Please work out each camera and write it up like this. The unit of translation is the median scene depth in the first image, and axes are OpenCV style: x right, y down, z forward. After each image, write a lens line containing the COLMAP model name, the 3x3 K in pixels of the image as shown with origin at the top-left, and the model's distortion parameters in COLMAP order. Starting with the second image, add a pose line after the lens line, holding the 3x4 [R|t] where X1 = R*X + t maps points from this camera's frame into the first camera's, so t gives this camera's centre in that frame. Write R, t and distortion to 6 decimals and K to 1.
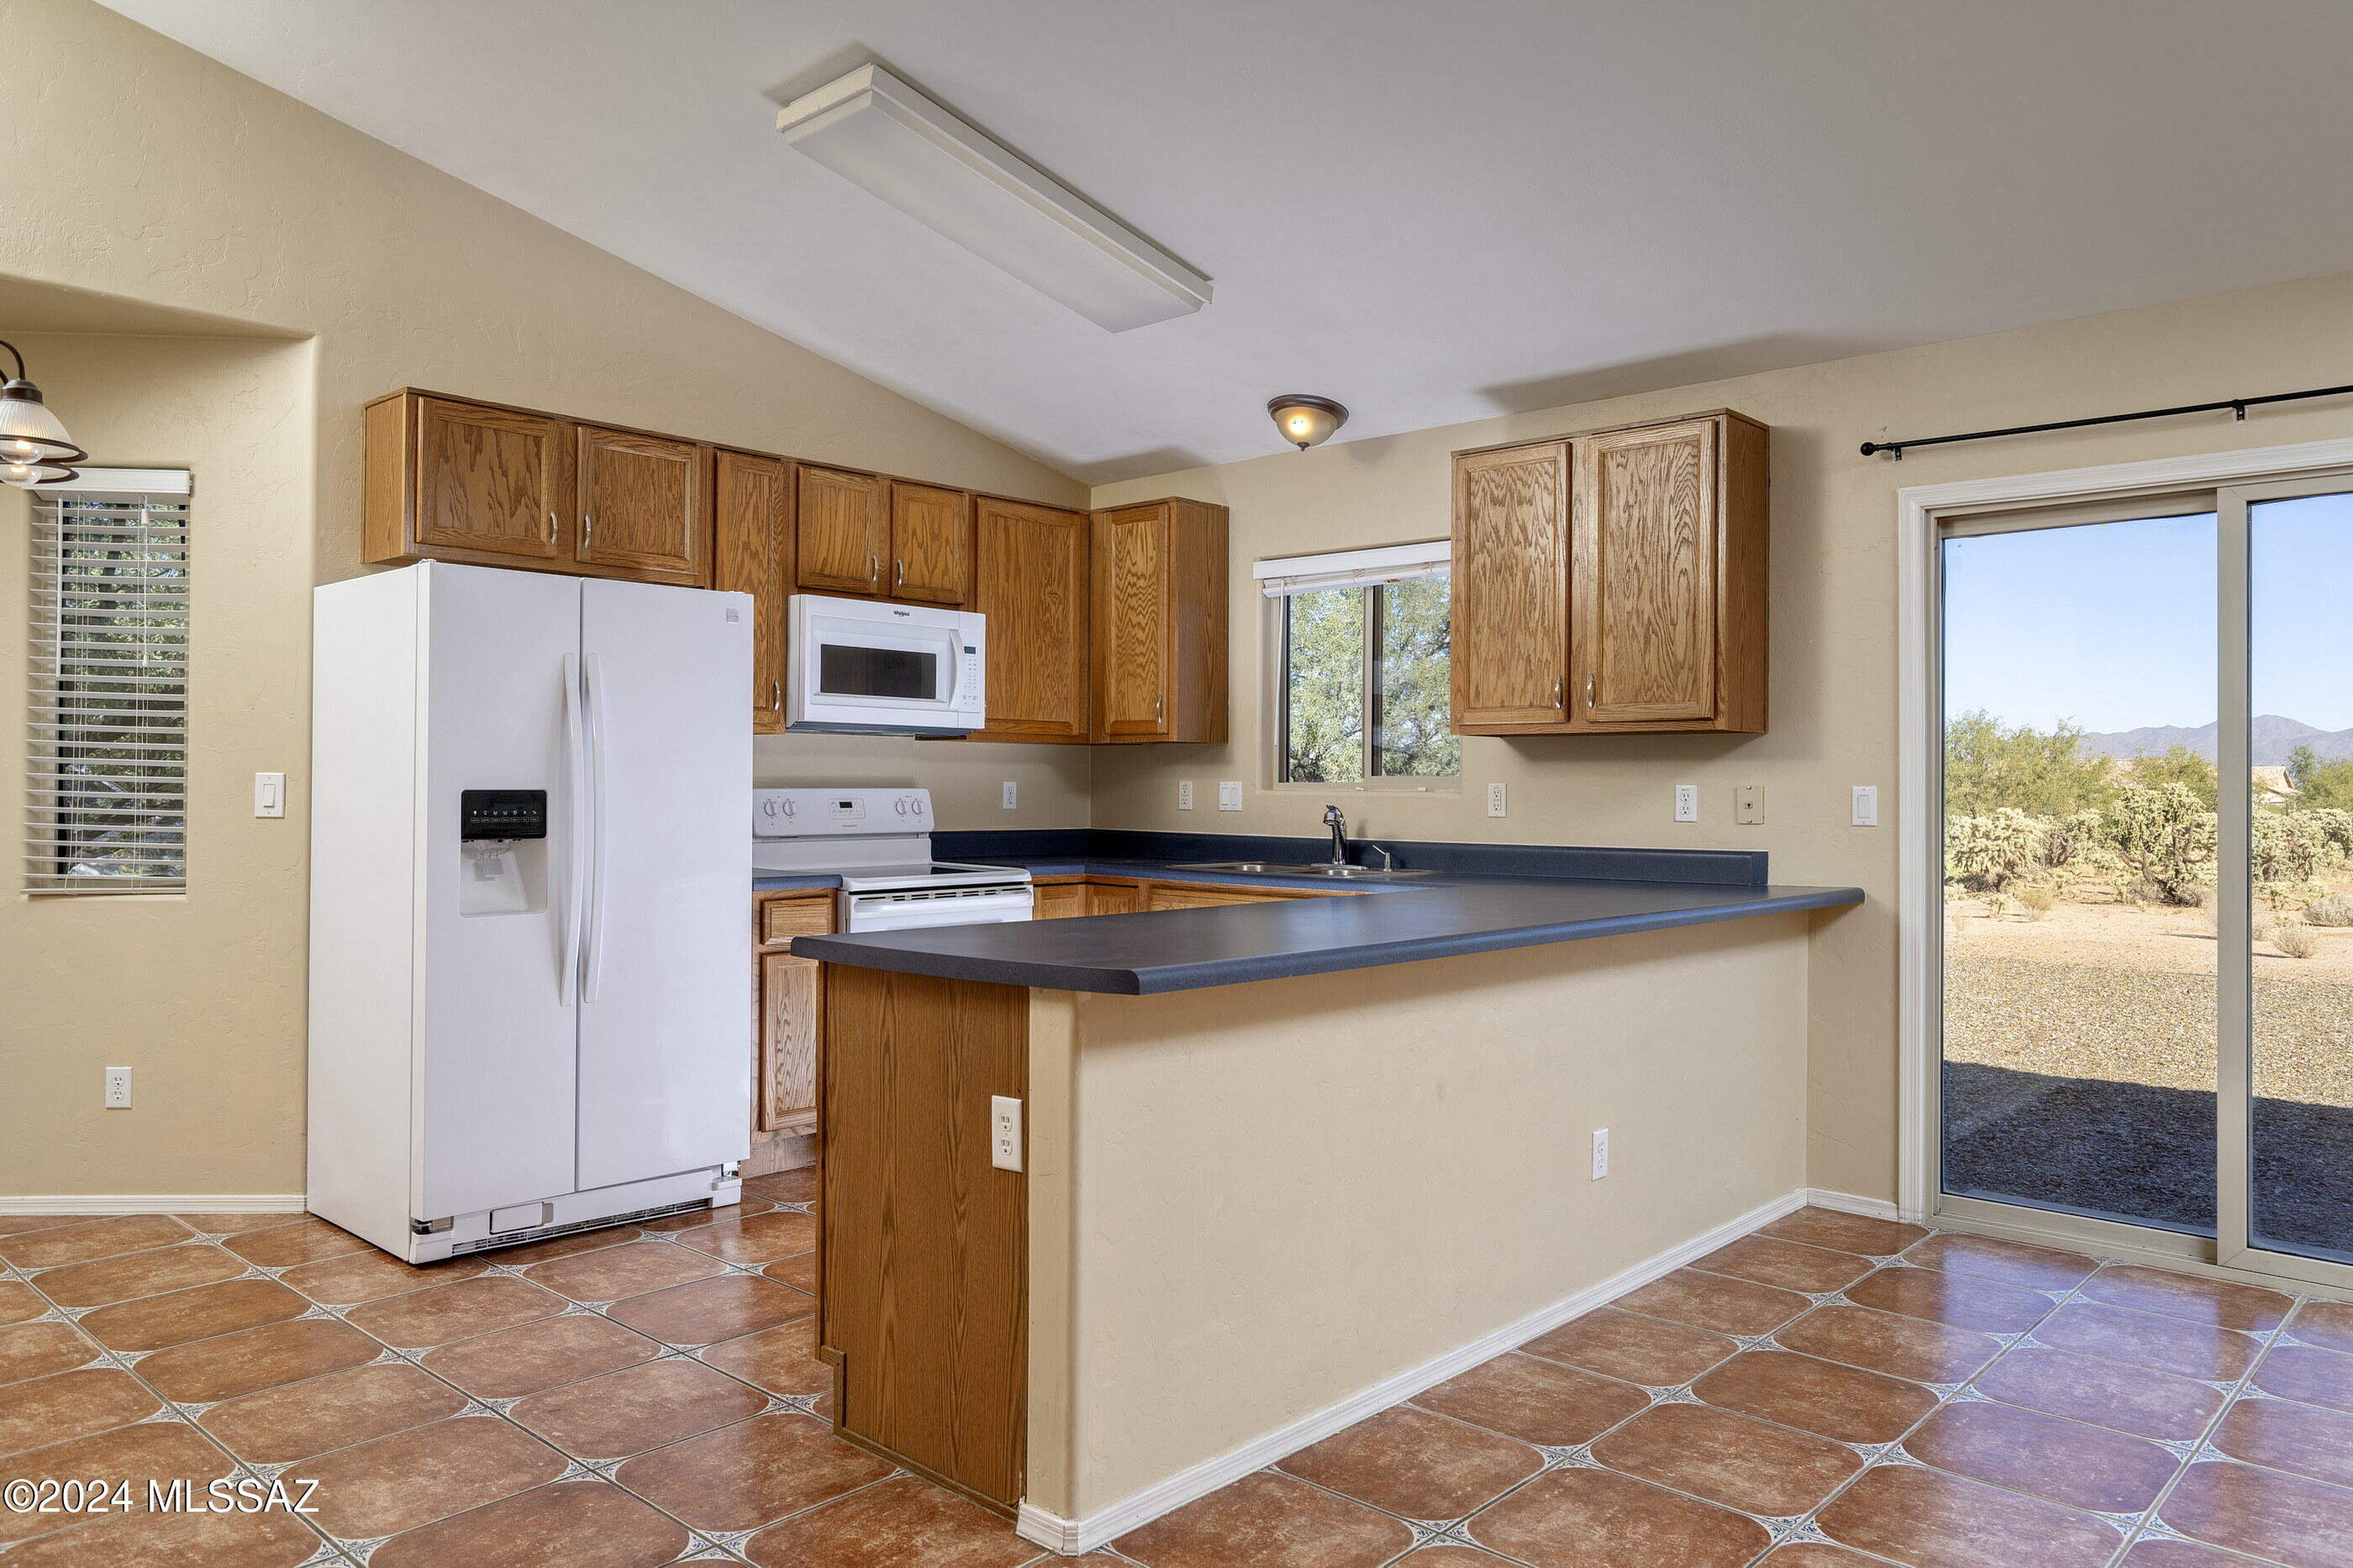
lens RADIAL K [[1597.8, 0, 1175.0], [0, 1597.8, 778.5], [0, 0, 1]] dist [-0.019152, 0.001888]
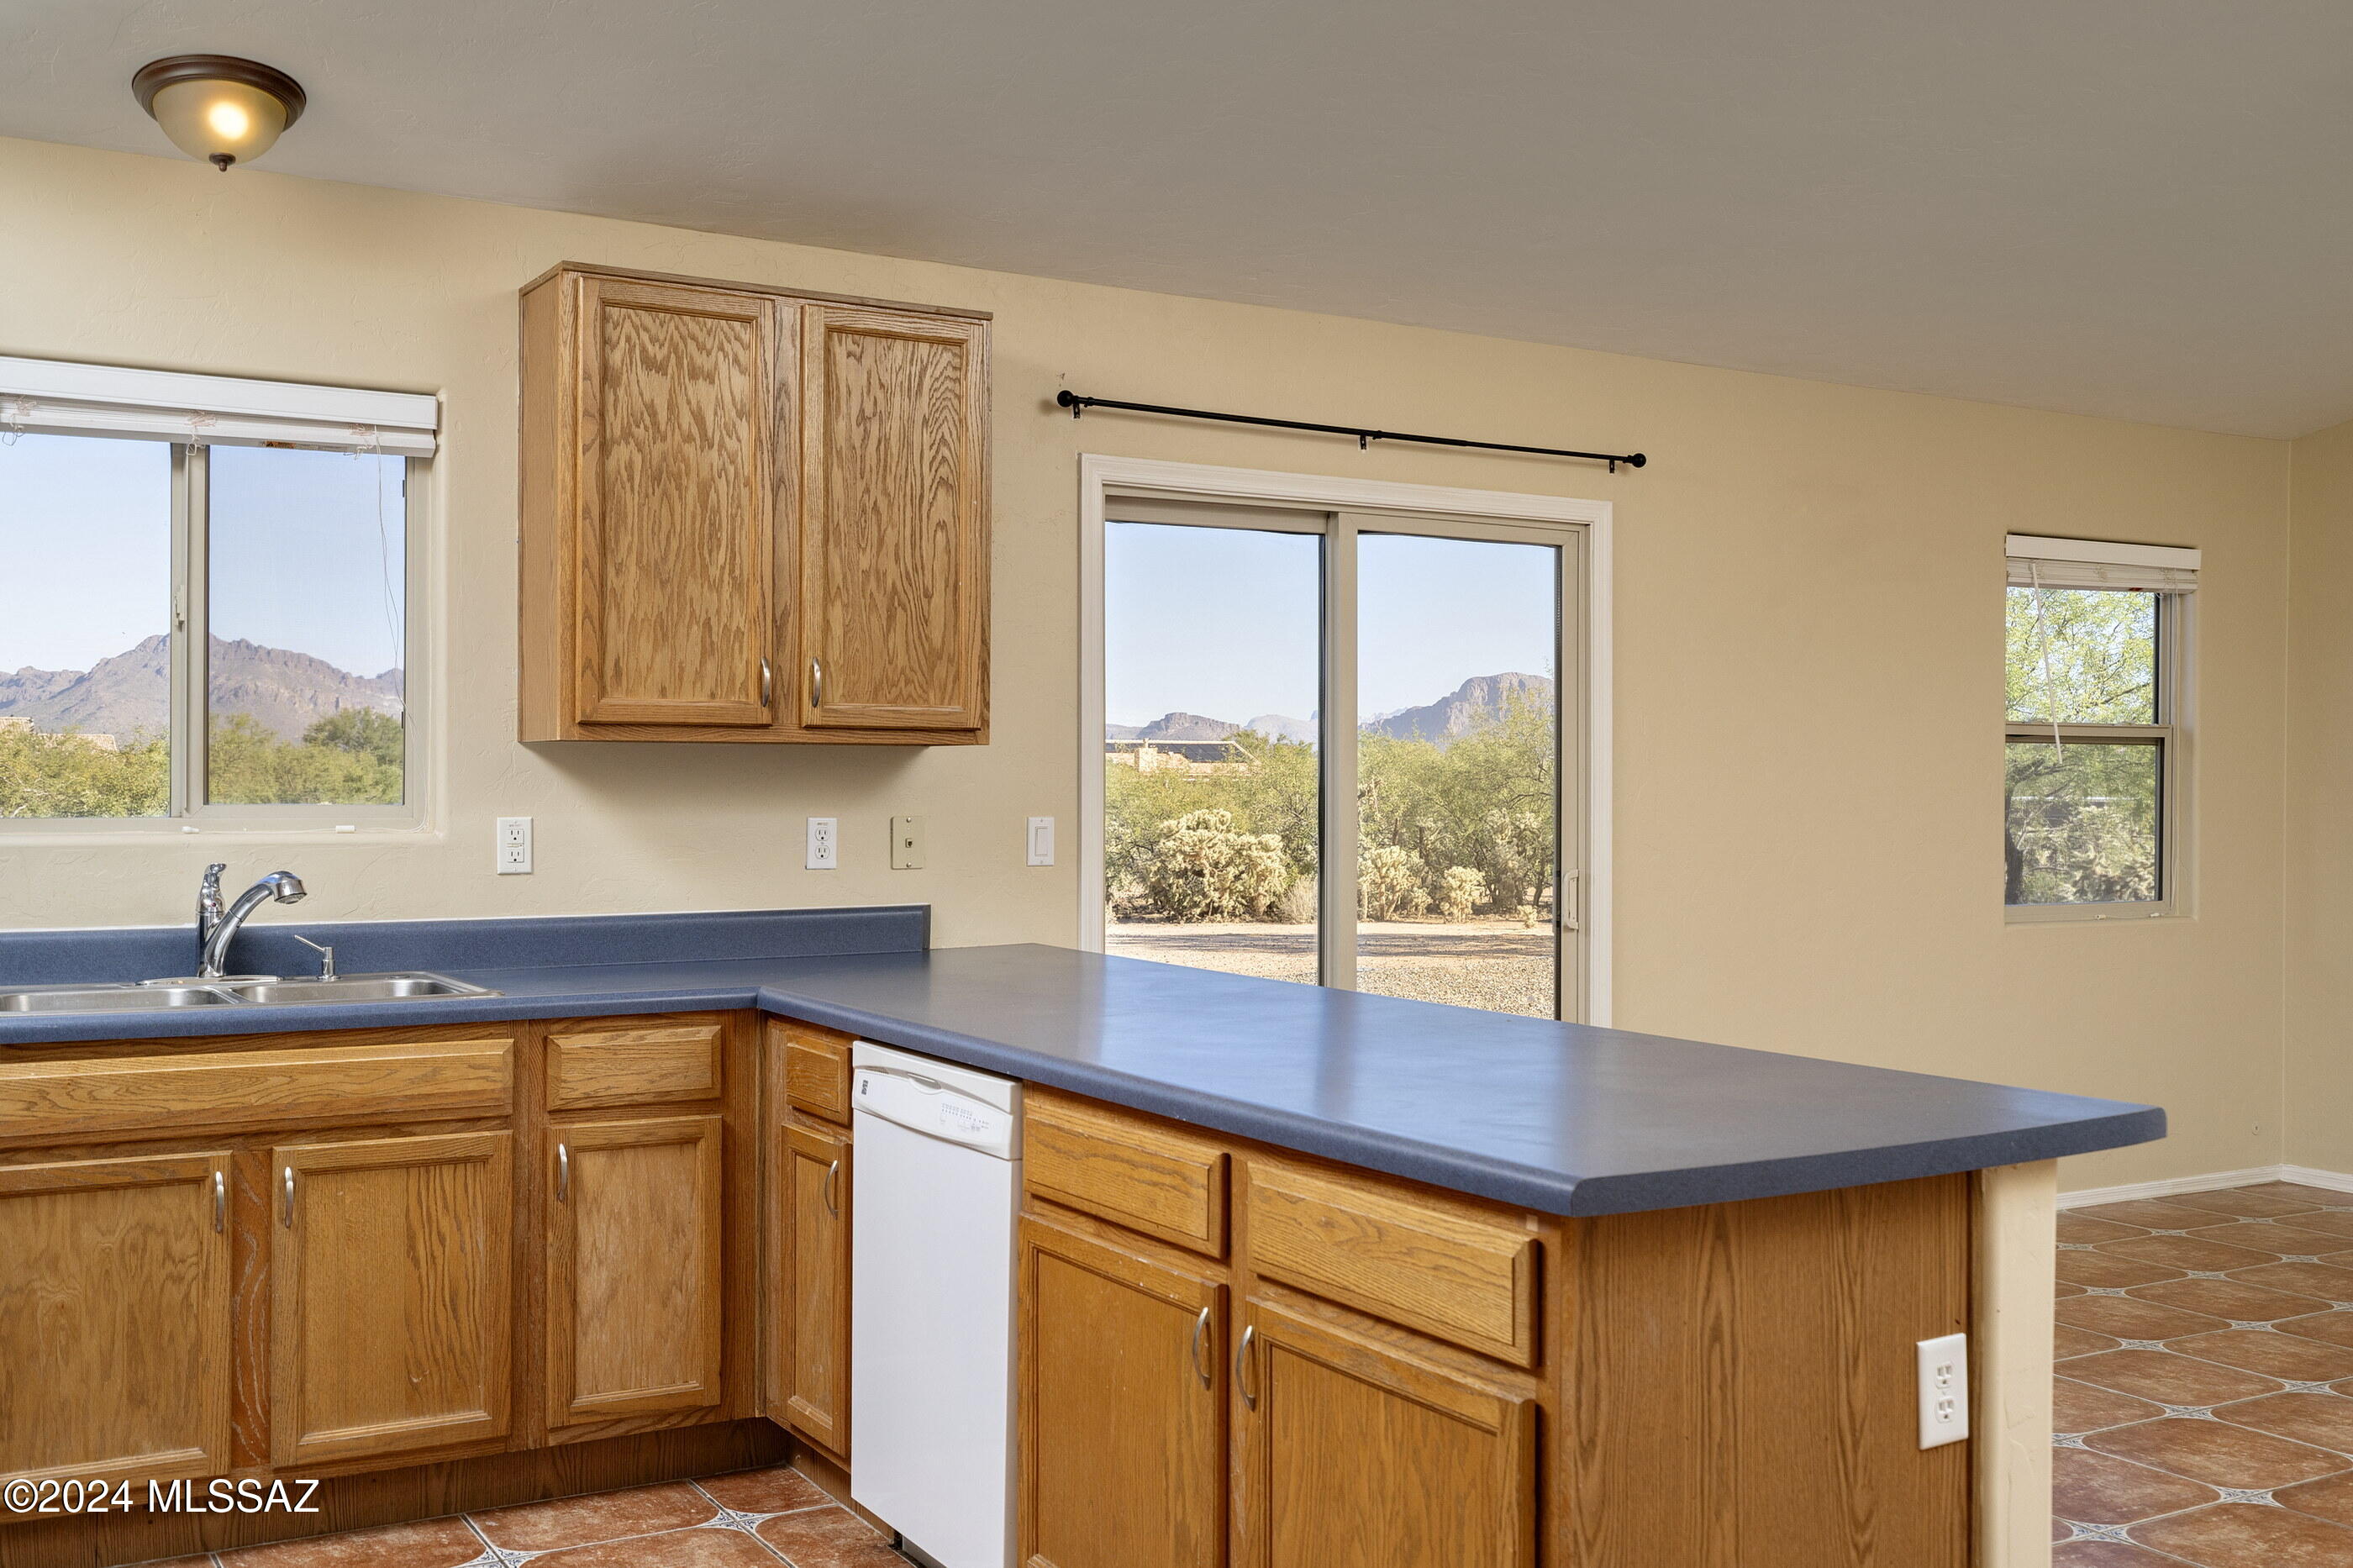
lens RADIAL K [[2313.3, 0, 1179.2], [0, 2313.3, 787.6], [0, 0, 1]] dist [0.023346, 0.000000]
pose [[0.285685, -0.009796, 0.958273, -0.630445], [-0.009001, 0.999876, 0.012905, -0.024022], [-0.958281, -0.012313, 0.285562, 0.570801]]
